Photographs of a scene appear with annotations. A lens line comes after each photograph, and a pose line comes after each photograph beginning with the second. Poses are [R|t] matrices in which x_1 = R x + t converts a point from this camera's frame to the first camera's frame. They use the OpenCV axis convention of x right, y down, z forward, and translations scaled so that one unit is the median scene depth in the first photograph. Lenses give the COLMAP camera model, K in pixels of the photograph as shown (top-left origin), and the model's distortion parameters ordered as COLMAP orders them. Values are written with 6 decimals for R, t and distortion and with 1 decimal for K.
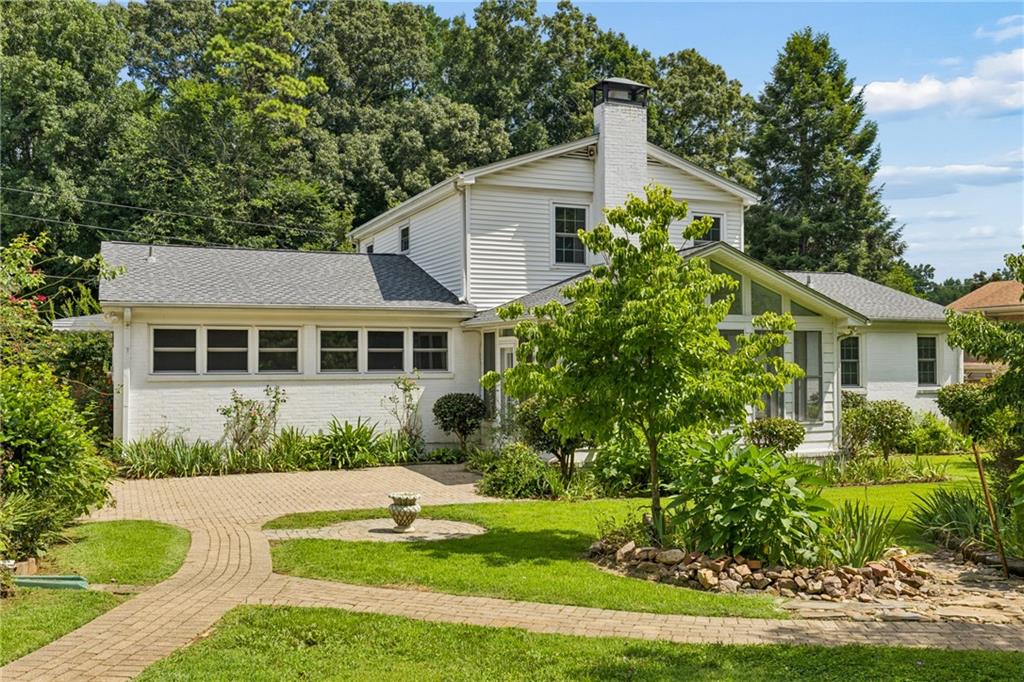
lens RADIAL K [[999.9, 0, 512.8], [0, 999.9, 319.7], [0, 0, 1]] dist [0.010596, 0.013581]
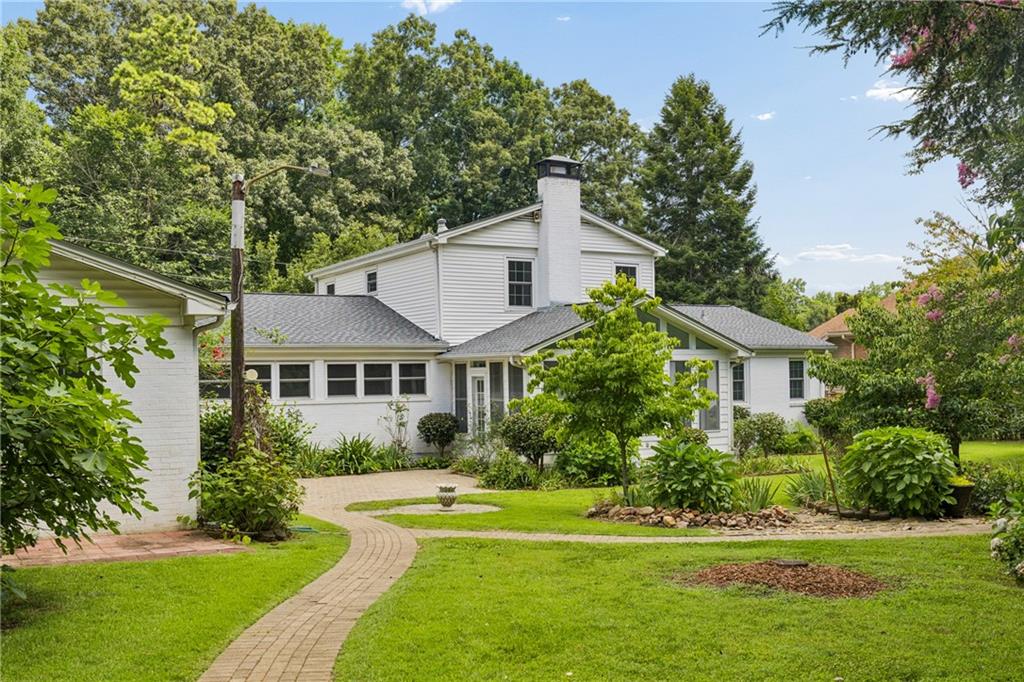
lens RADIAL K [[1077.7, 0, 513.2], [0, 1077.7, 342.9], [0, 0, 1]] dist [0.004021, -0.016672]
pose [[0.991224, -0.008709, 0.131905, -0.058690], [0.007073, 0.999892, 0.012866, -0.012963], [-0.132002, -0.011821, 0.991179, -0.147240]]
